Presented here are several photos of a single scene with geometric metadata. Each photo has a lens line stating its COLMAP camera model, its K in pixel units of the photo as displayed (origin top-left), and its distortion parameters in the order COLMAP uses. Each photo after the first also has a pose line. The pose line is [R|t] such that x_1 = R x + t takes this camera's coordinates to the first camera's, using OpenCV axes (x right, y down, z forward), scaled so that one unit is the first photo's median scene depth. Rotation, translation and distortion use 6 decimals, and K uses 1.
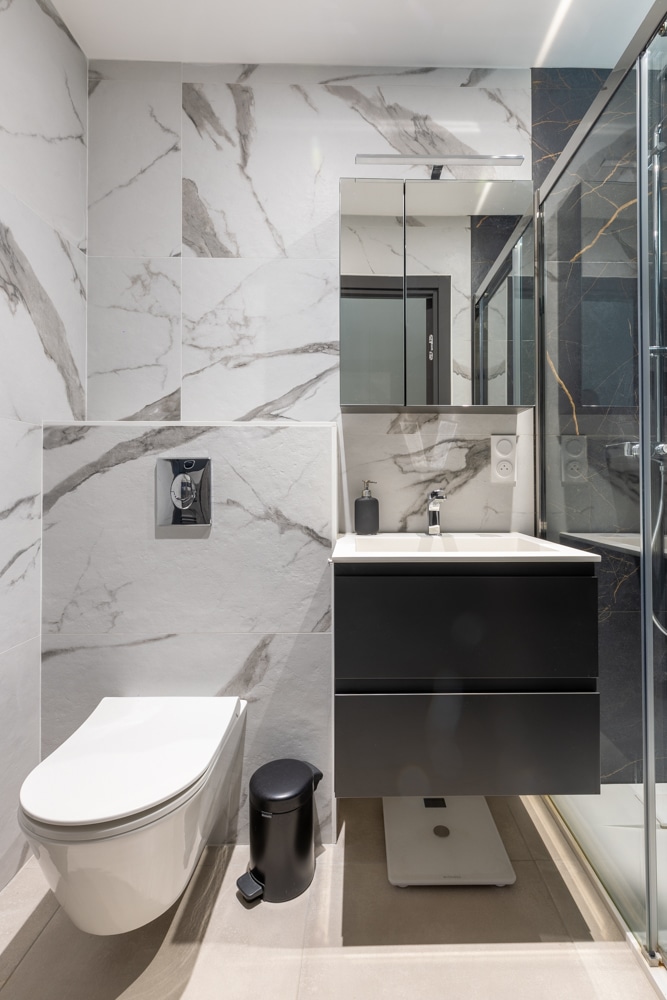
lens RADIAL K [[434.9, 0, 396.4], [0, 434.9, 460.6], [0, 0, 1]] dist [0.003317, 0.000005]
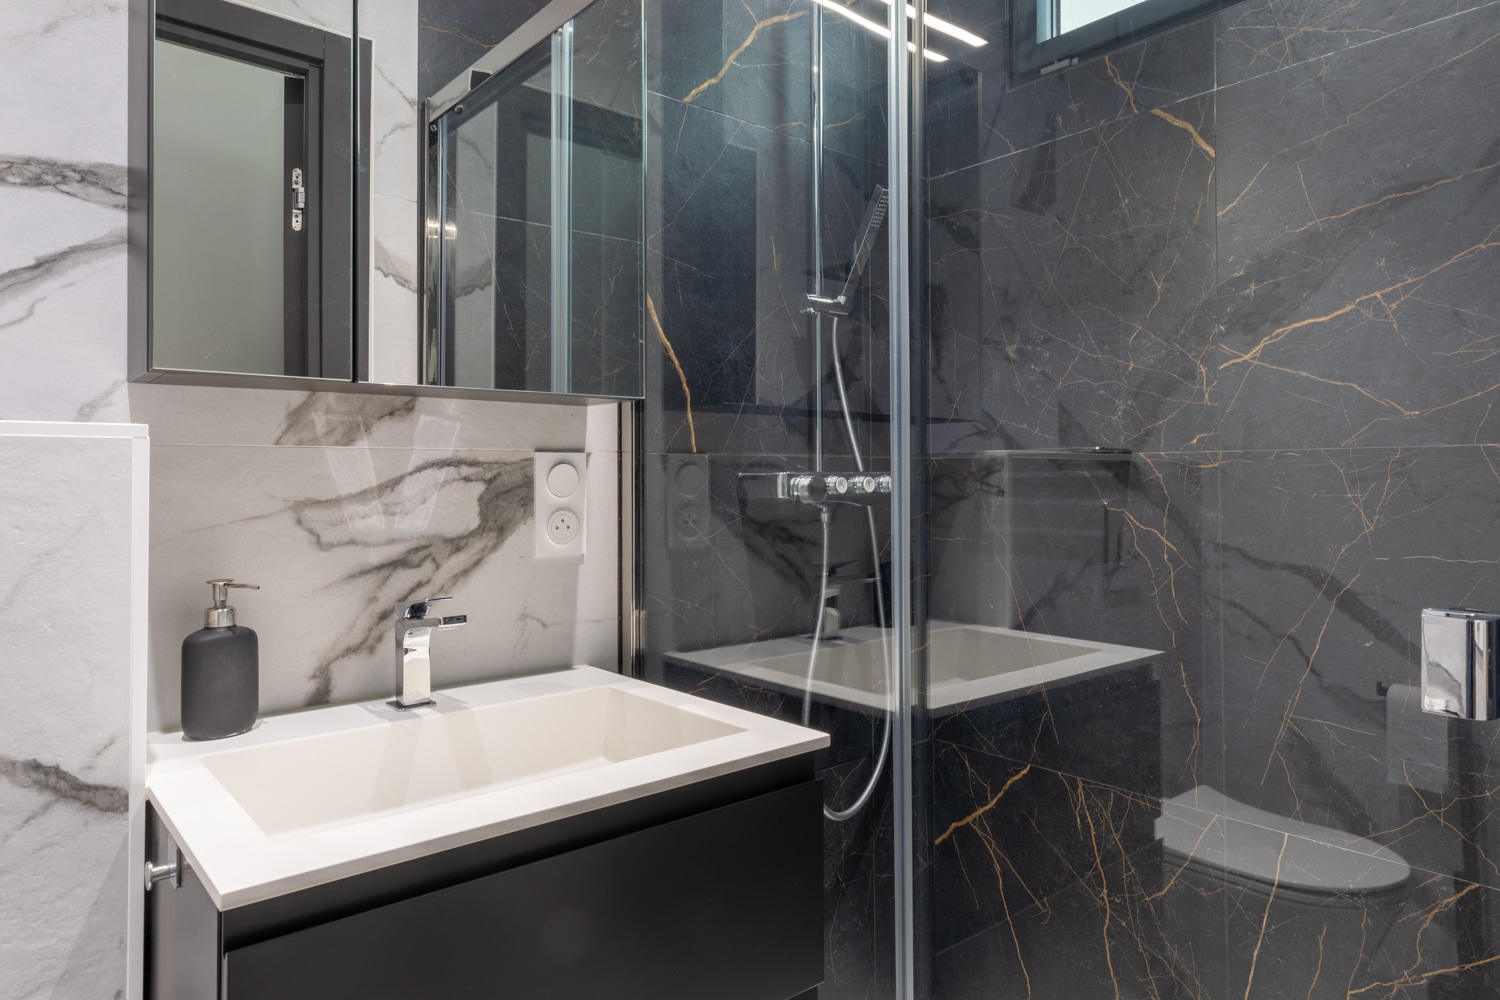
lens RADIAL K [[872.1, 0, 742.9], [0, 872.1, 446.3], [0, 0, 1]] dist [0.007689, -0.001340]
pose [[0.809471, 0.023694, 0.586681, -0.134805], [-0.028781, 0.999586, -0.000660, -0.070367], [-0.586454, -0.016351, 0.809818, 0.159382]]
